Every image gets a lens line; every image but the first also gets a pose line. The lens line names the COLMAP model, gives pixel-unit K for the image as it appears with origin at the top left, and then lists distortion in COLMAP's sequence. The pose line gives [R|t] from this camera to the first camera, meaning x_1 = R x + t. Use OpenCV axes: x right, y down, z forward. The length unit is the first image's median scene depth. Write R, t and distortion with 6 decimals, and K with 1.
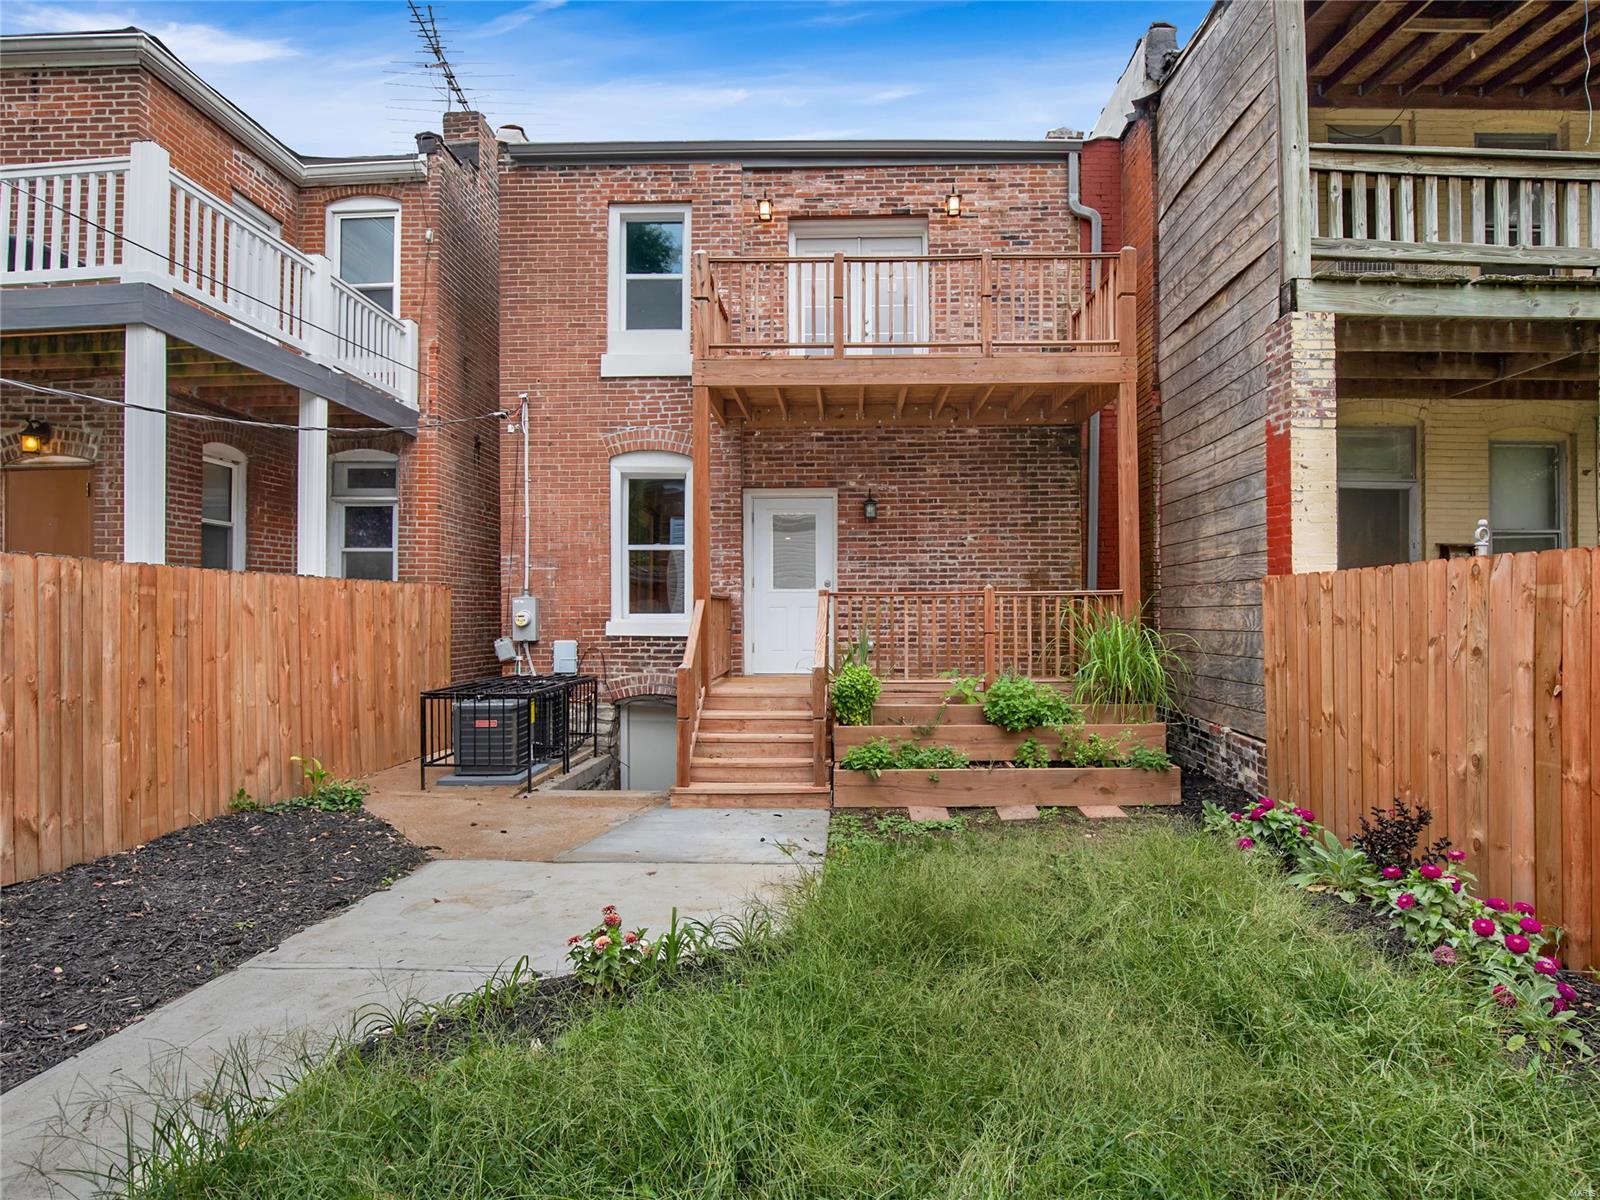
lens RADIAL K [[869.6, 0, 807.4], [0, 869.6, 604.4], [0, 0, 1]] dist [-0.025411, 0.003896]
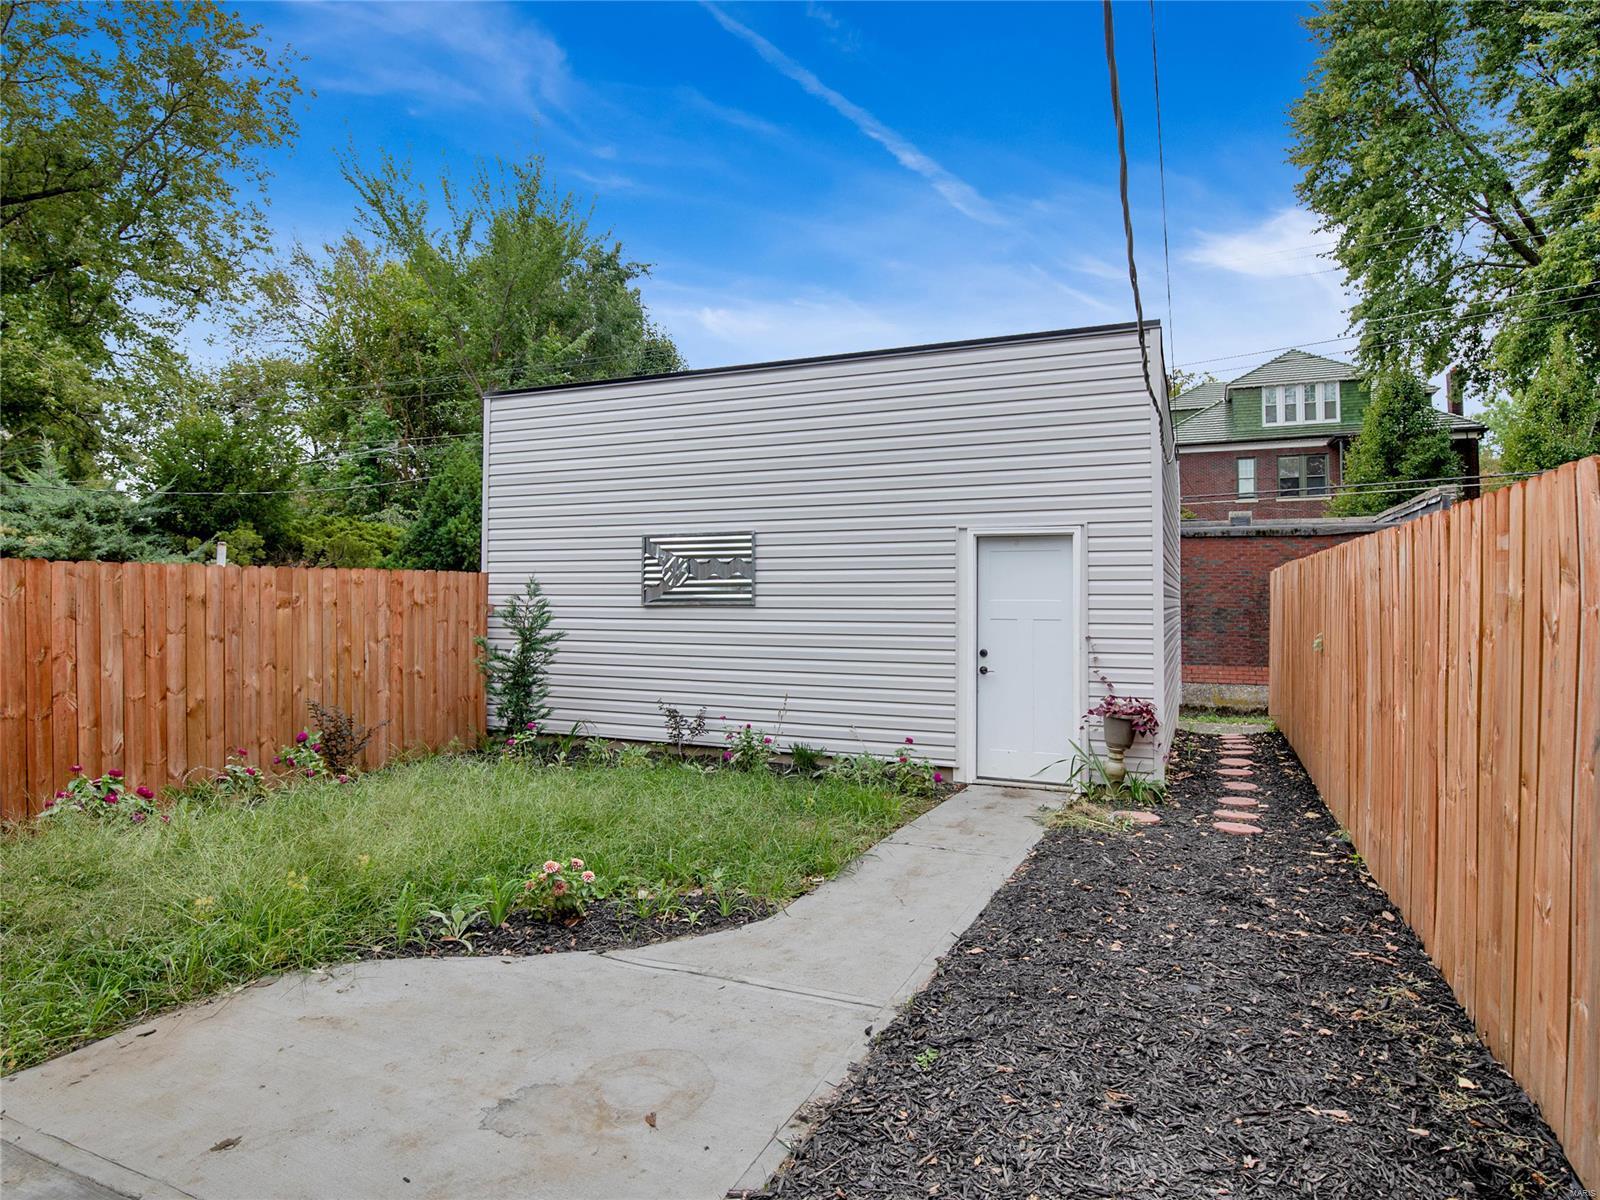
lens RADIAL K [[890.9, 0, 826.8], [0, 890.9, 609.8], [0, 0, 1]] dist [-0.019827, 0.003631]
pose [[-0.935328, 0.001141, 0.353780, -0.434426], [0.000324, 0.999997, -0.002369, 0.012232], [-0.353782, -0.002102, -0.935325, 0.880757]]
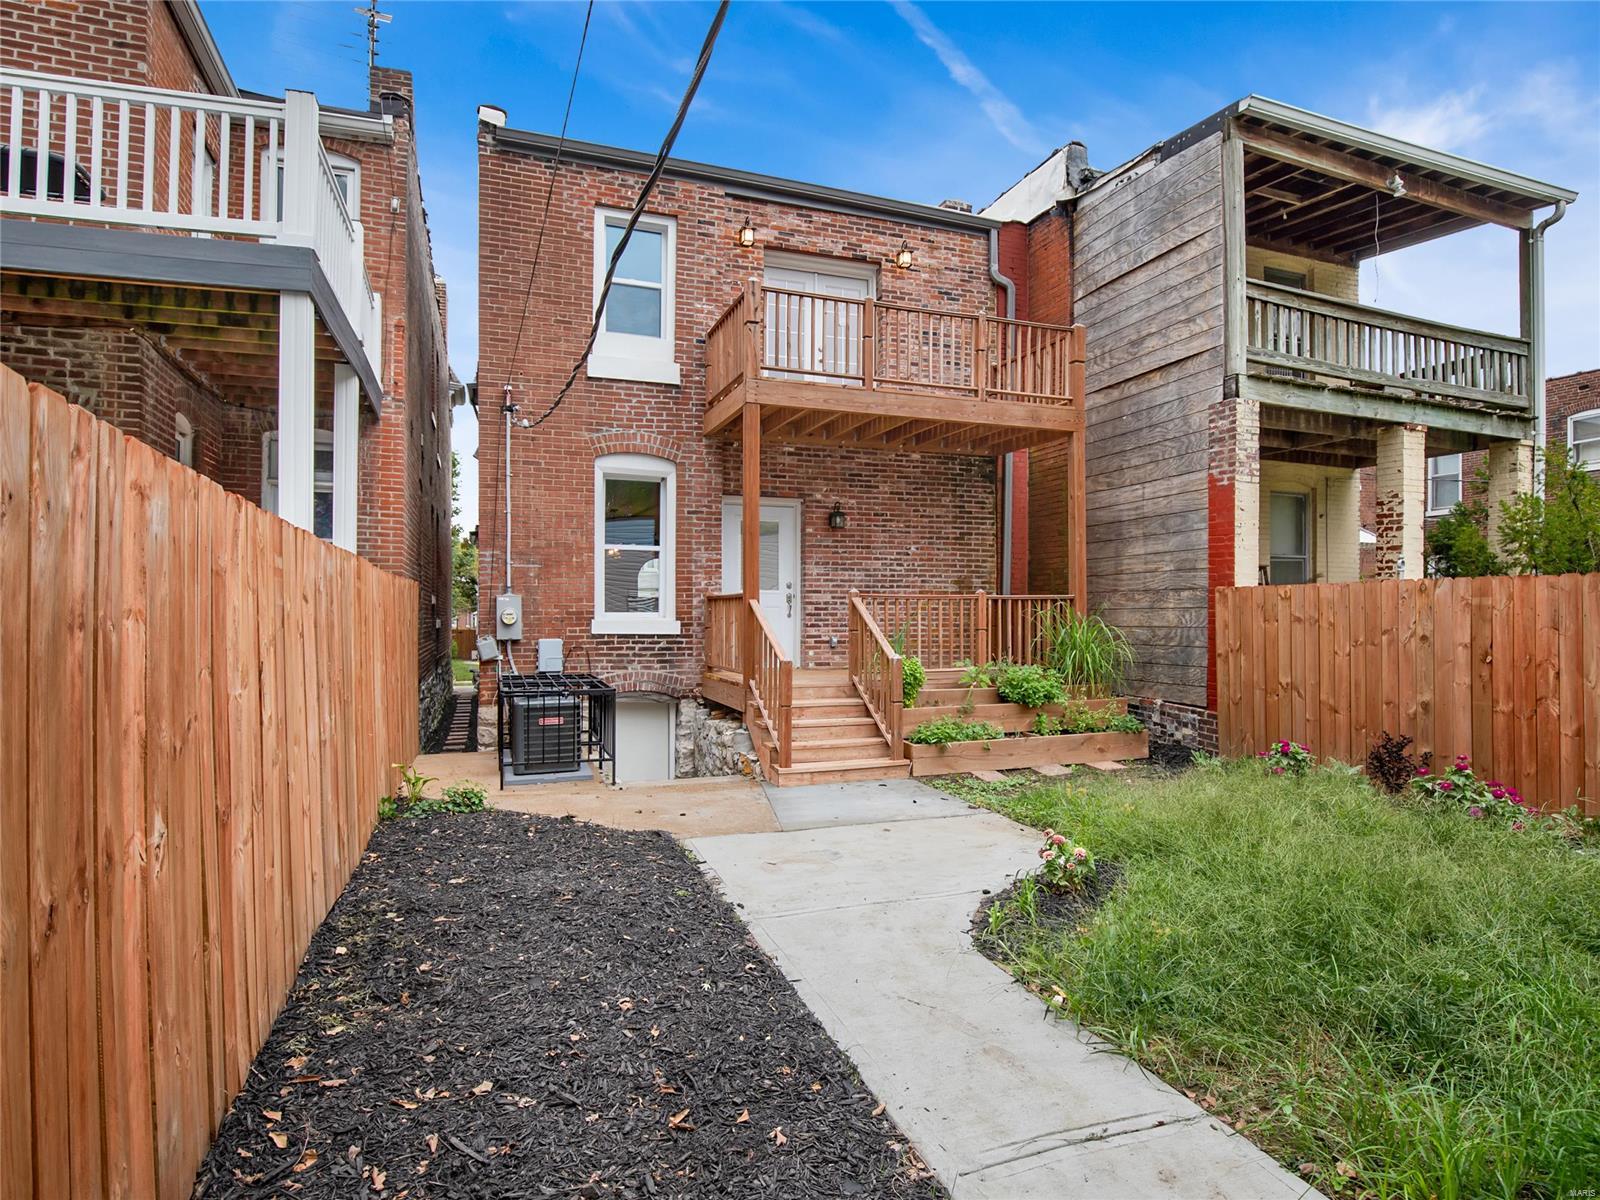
lens RADIAL K [[890.9, 0, 788.3], [0, 890.9, 606.7], [0, 0, 1]] dist [-0.019827, 0.003631]
pose [[0.930997, 0.007106, 0.364958, -0.496862], [-0.007769, 0.999970, 0.000348, 0.002909], [-0.364944, -0.003160, 0.931024, -0.056788]]
